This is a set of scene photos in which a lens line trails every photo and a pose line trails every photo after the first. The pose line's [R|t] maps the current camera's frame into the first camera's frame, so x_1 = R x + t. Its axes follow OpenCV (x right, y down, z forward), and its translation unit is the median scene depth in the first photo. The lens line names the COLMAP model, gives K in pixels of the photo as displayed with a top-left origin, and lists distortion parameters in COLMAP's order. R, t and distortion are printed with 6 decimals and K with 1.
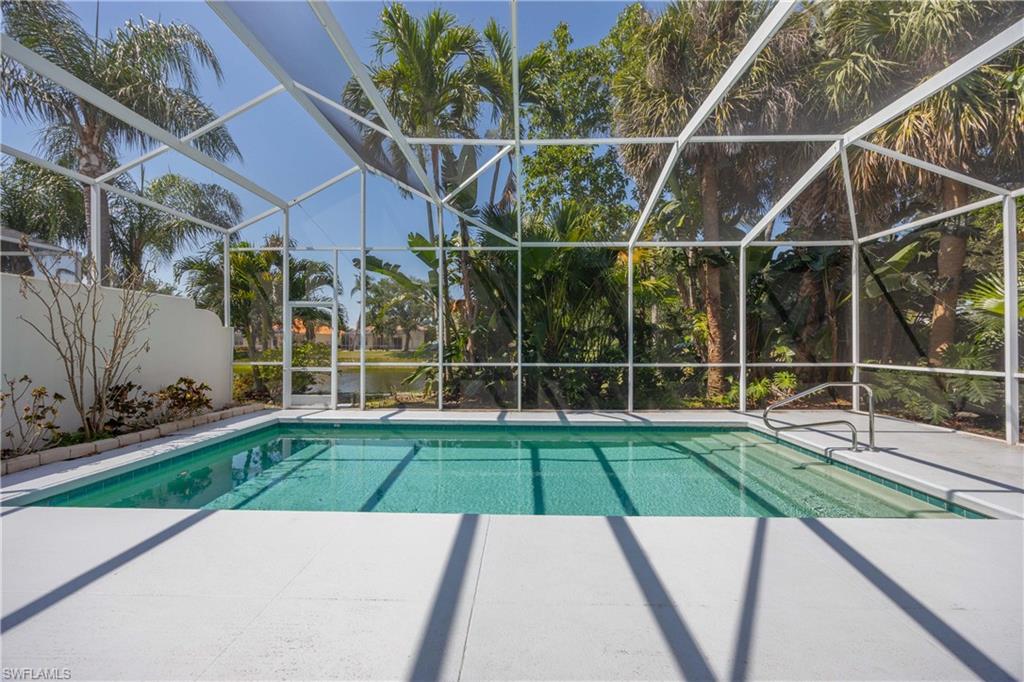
lens RADIAL K [[389.6, 0, 512.0], [0, 389.6, 341.0], [0, 0, 1]] dist [0.001177, 0.000191]
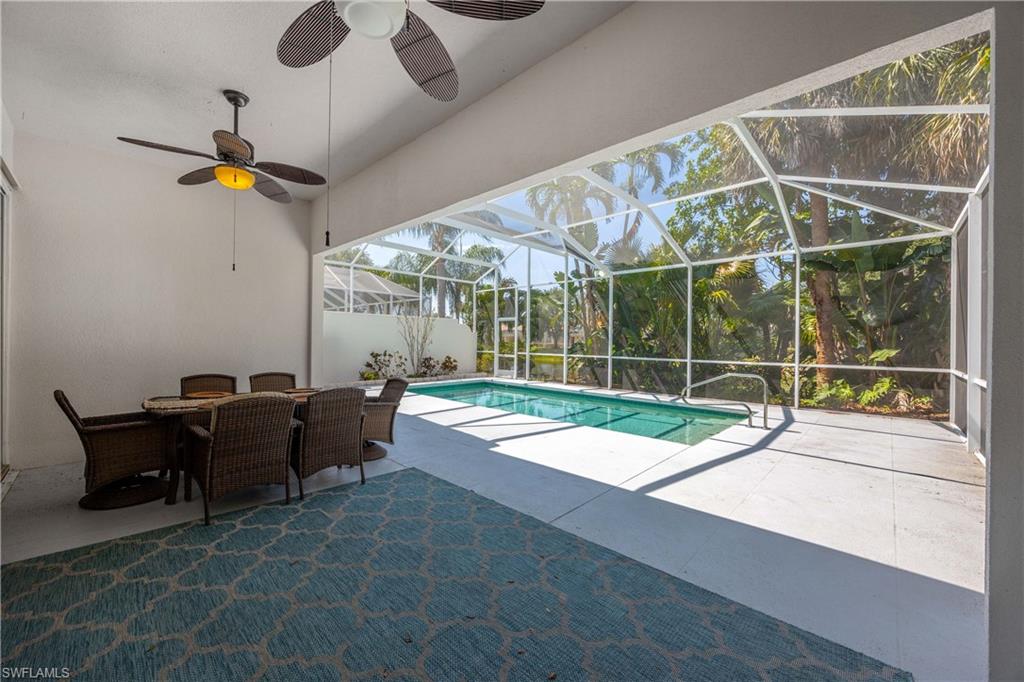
lens RADIAL K [[389.6, 0, 512.0], [0, 389.6, 341.0], [0, 0, 1]] dist [0.001177, 0.000191]
pose [[0.741727, 0.009207, -0.670639, 0.724184], [-0.006227, 0.999957, 0.006841, -0.007197], [0.670673, -0.000898, 0.741752, -0.317730]]
